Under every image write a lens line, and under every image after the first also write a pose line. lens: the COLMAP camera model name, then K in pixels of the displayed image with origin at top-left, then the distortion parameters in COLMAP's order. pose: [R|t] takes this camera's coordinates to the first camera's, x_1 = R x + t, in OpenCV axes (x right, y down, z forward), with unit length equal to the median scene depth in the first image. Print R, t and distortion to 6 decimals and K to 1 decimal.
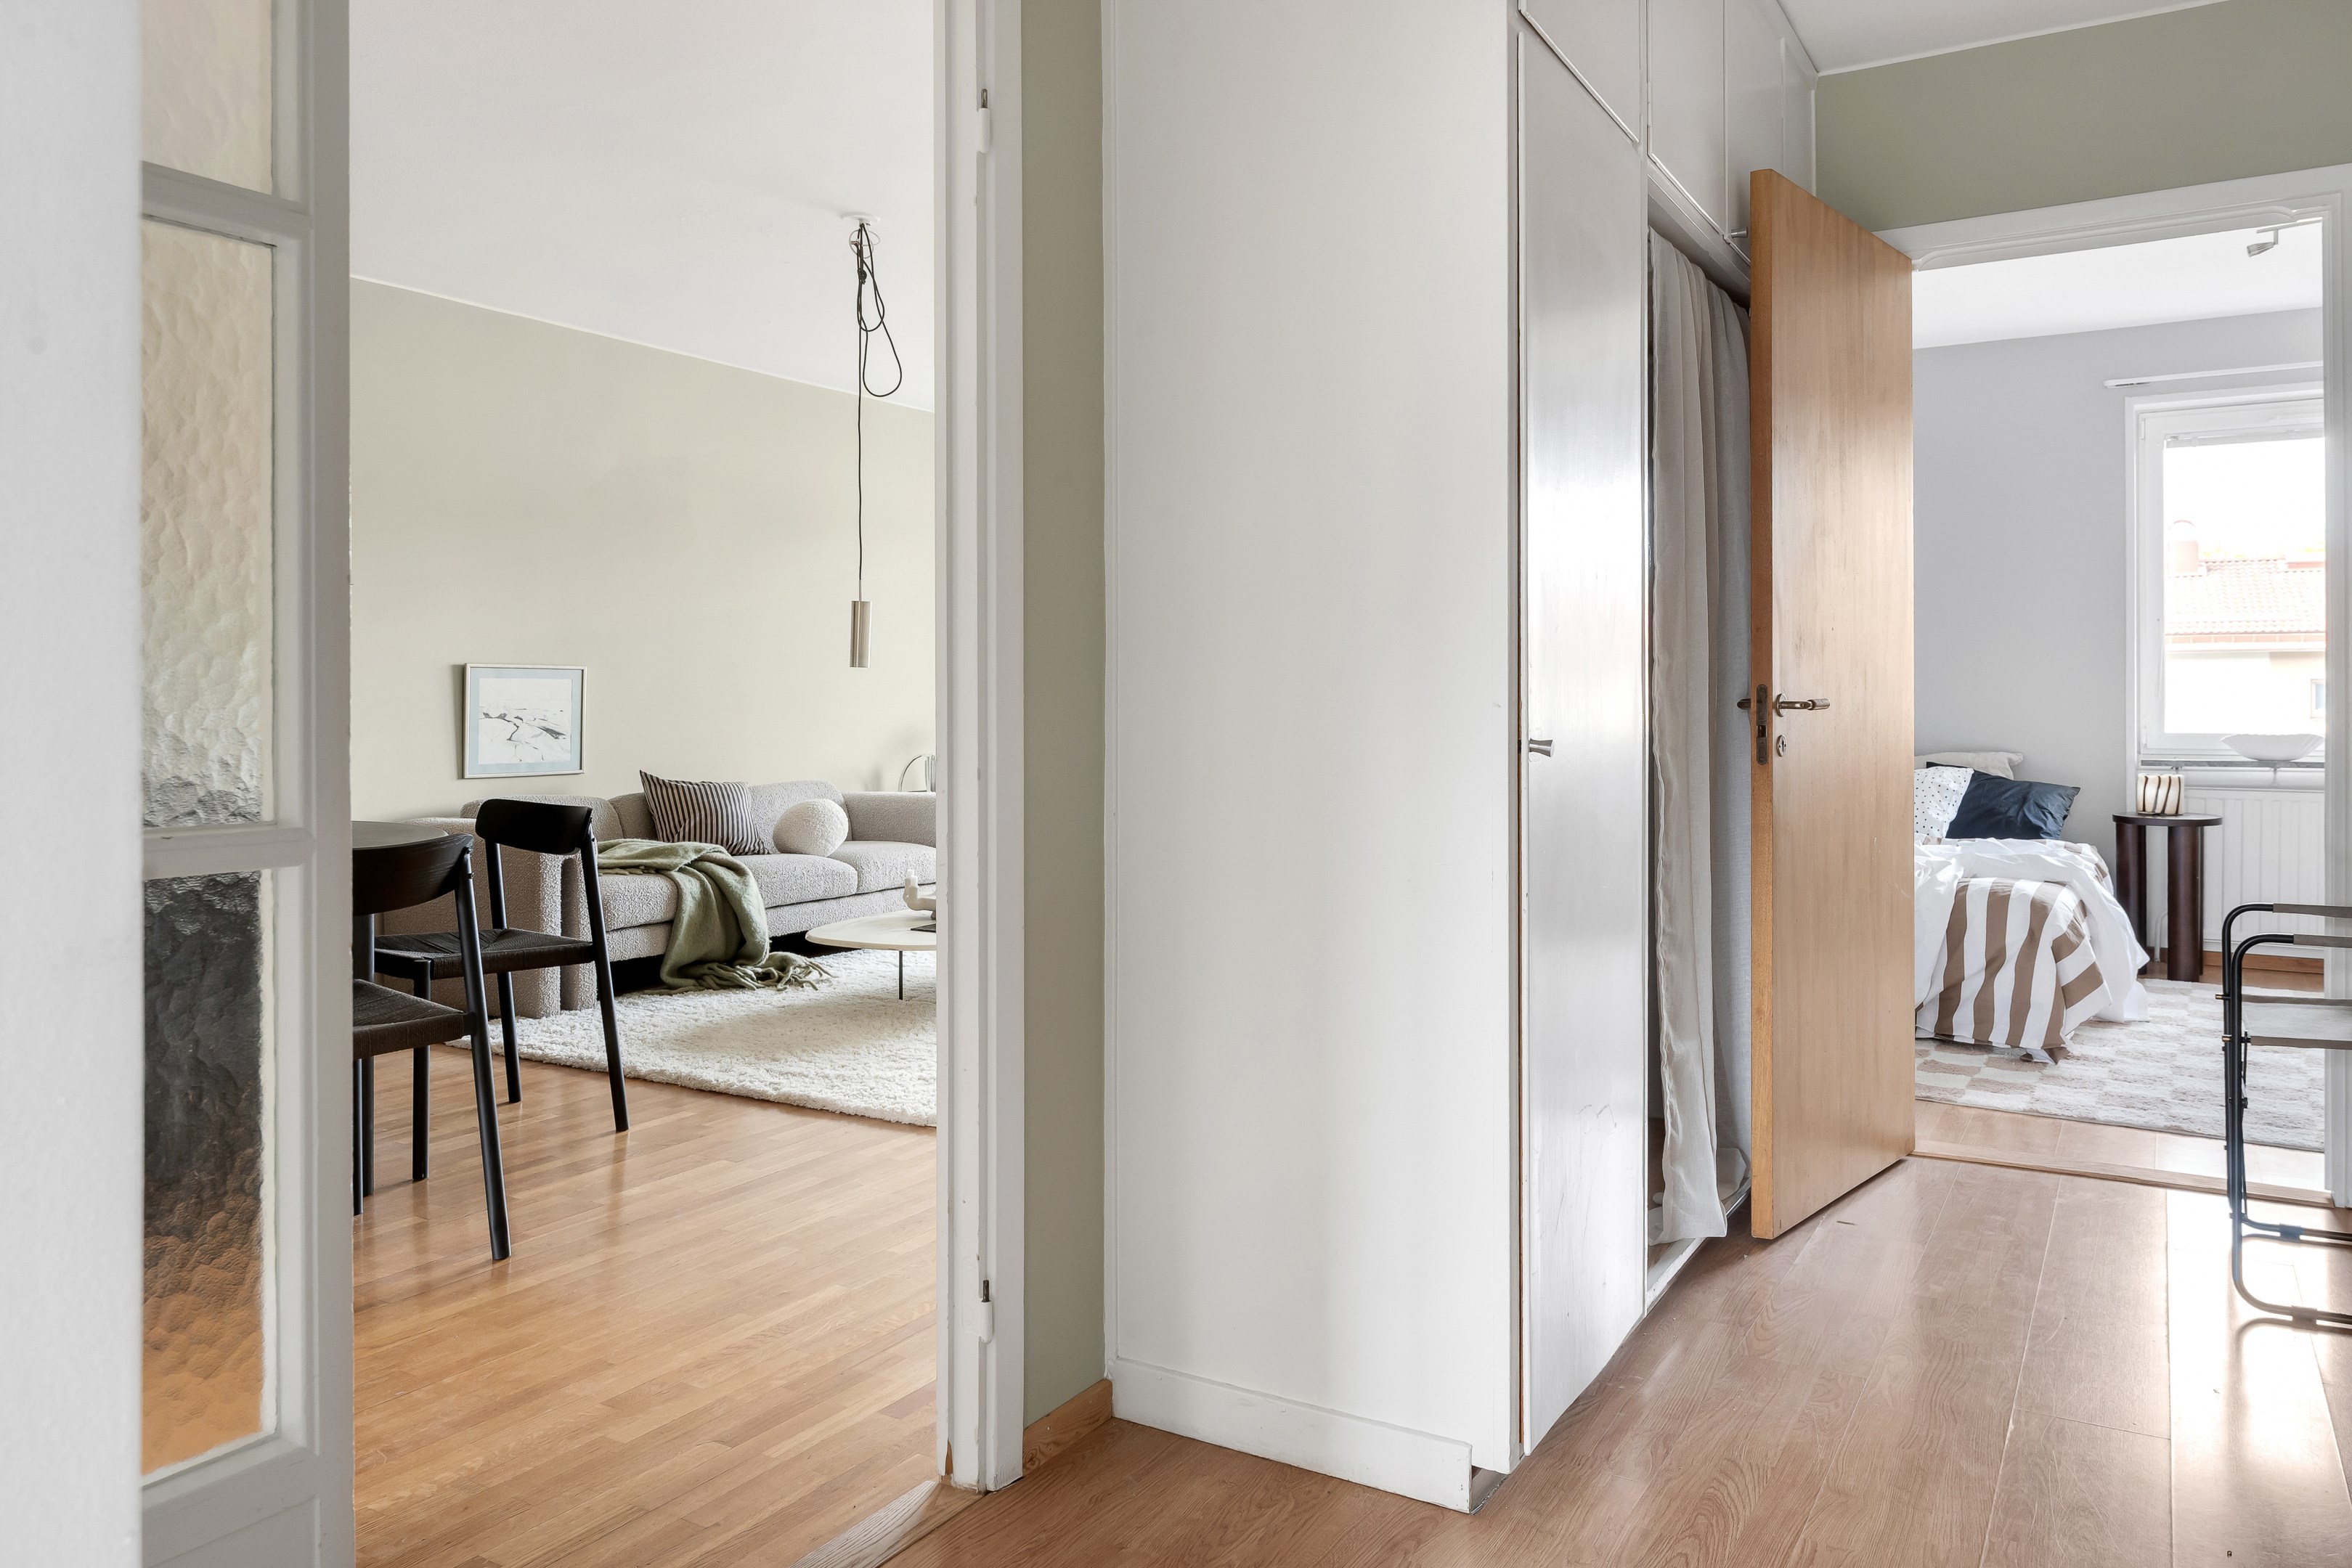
lens RADIAL K [[1605.4, 0, 1199.6], [0, 1605.4, 706.6], [0, 0, 1]] dist [-0.006374, -0.001931]
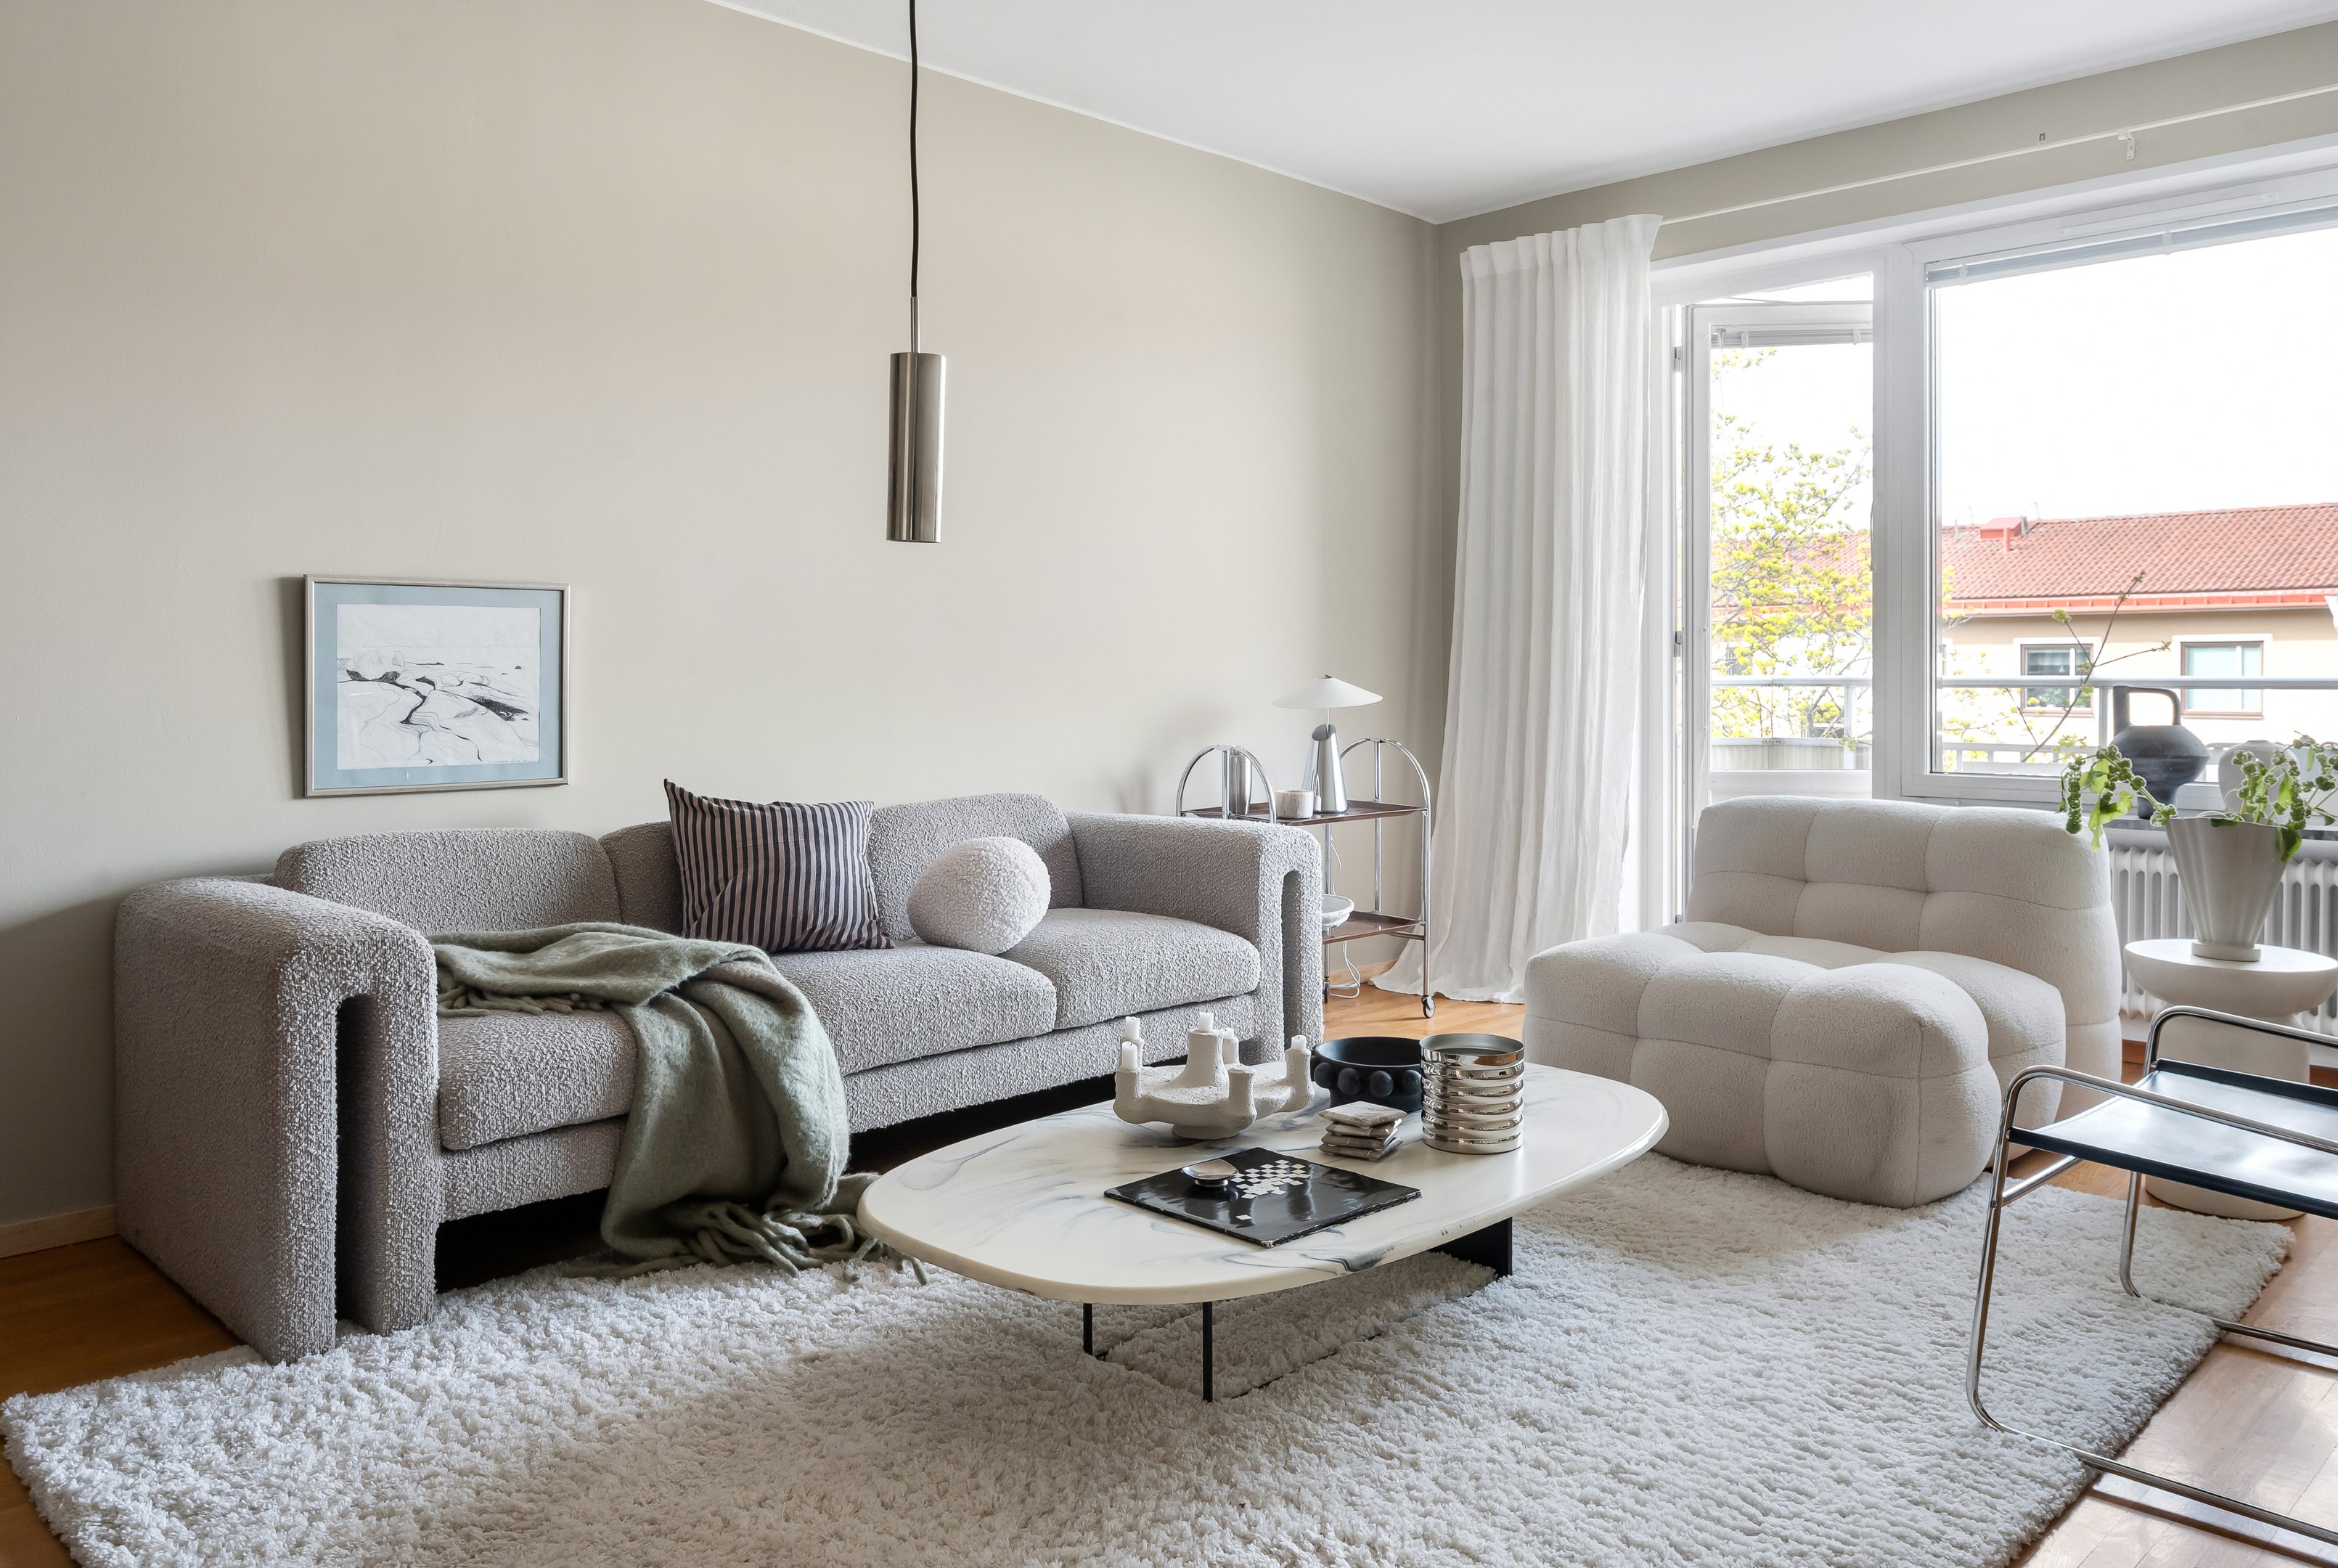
lens RADIAL K [[1712.3, 0, 1162.8], [0, 1712.3, 683.6], [0, 0, 1]] dist [-0.000740, -0.002024]
pose [[0.968488, 0.002299, -0.249051, -0.053474], [-0.000502, 0.999973, 0.007279, 0.004170], [0.249061, -0.006924, 0.968463, 0.550618]]
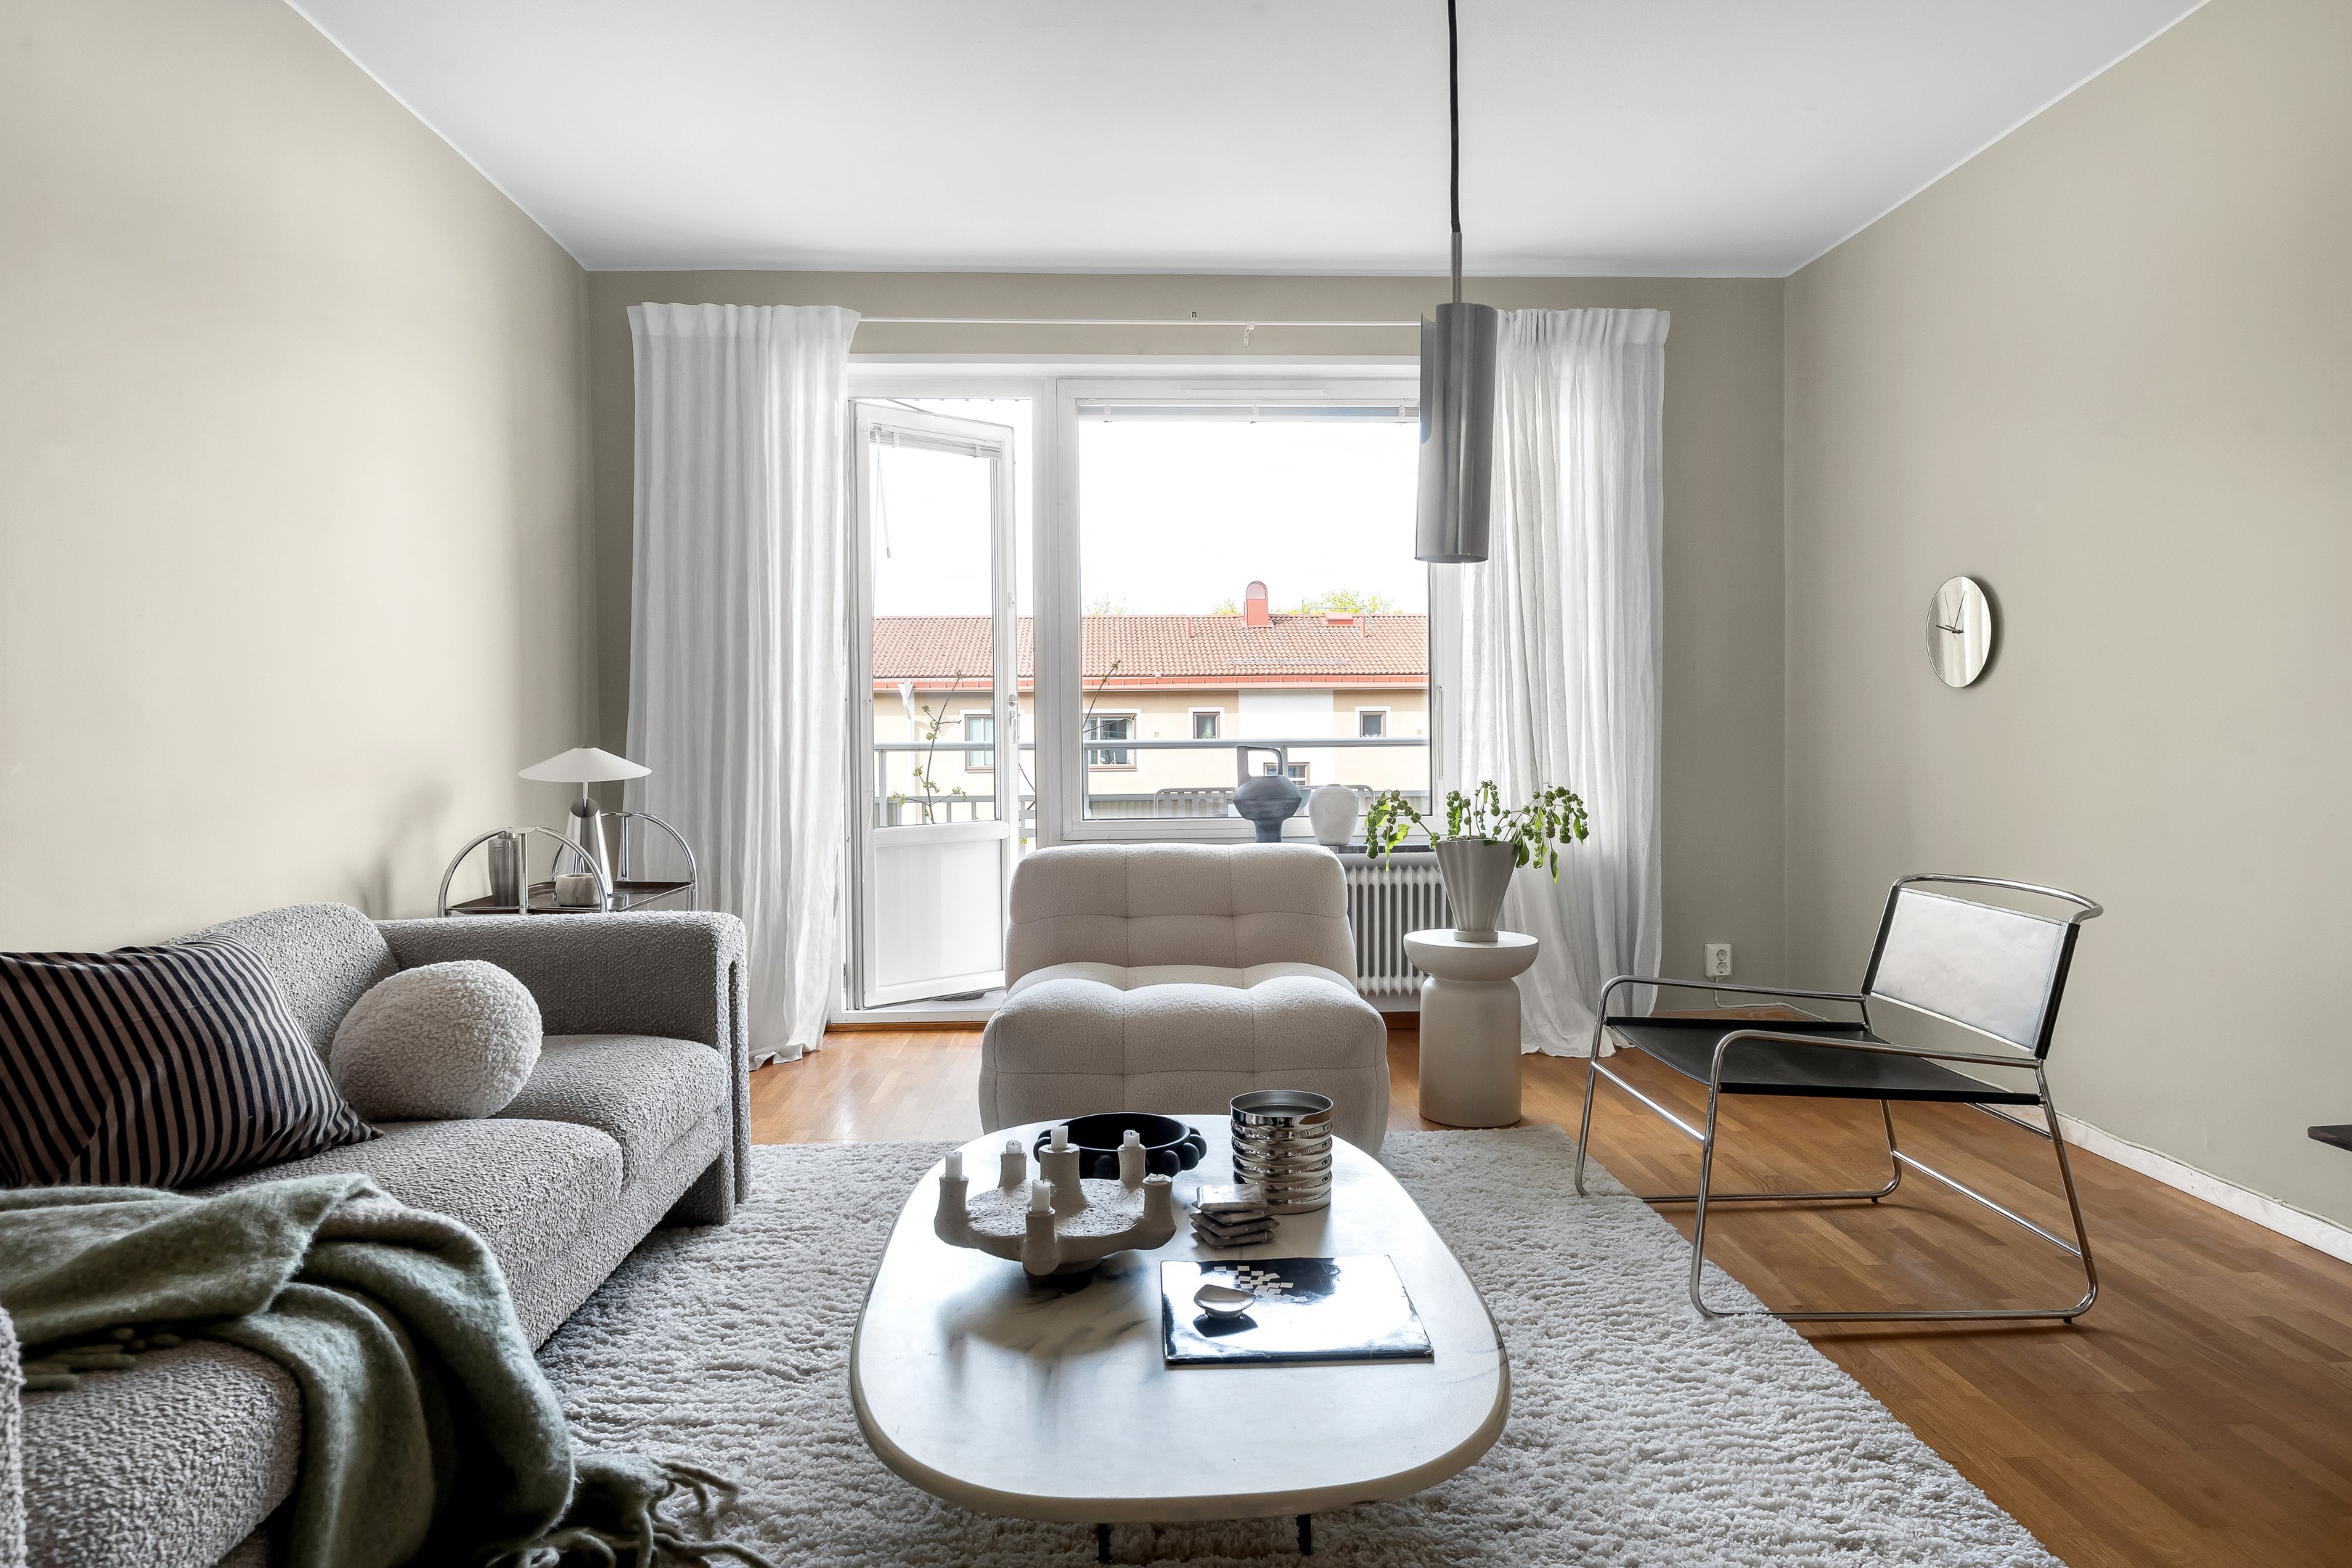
lens RADIAL K [[1467.1, 0, 1180.0], [0, 1467.1, 741.5], [0, 0, 1]] dist [-0.002446, -0.001258]
pose [[0.831841, -0.008493, 0.554950, -0.333954], [0.007467, 0.999964, 0.004112, 0.004127], [-0.554965, 0.000724, 0.831874, 0.701212]]
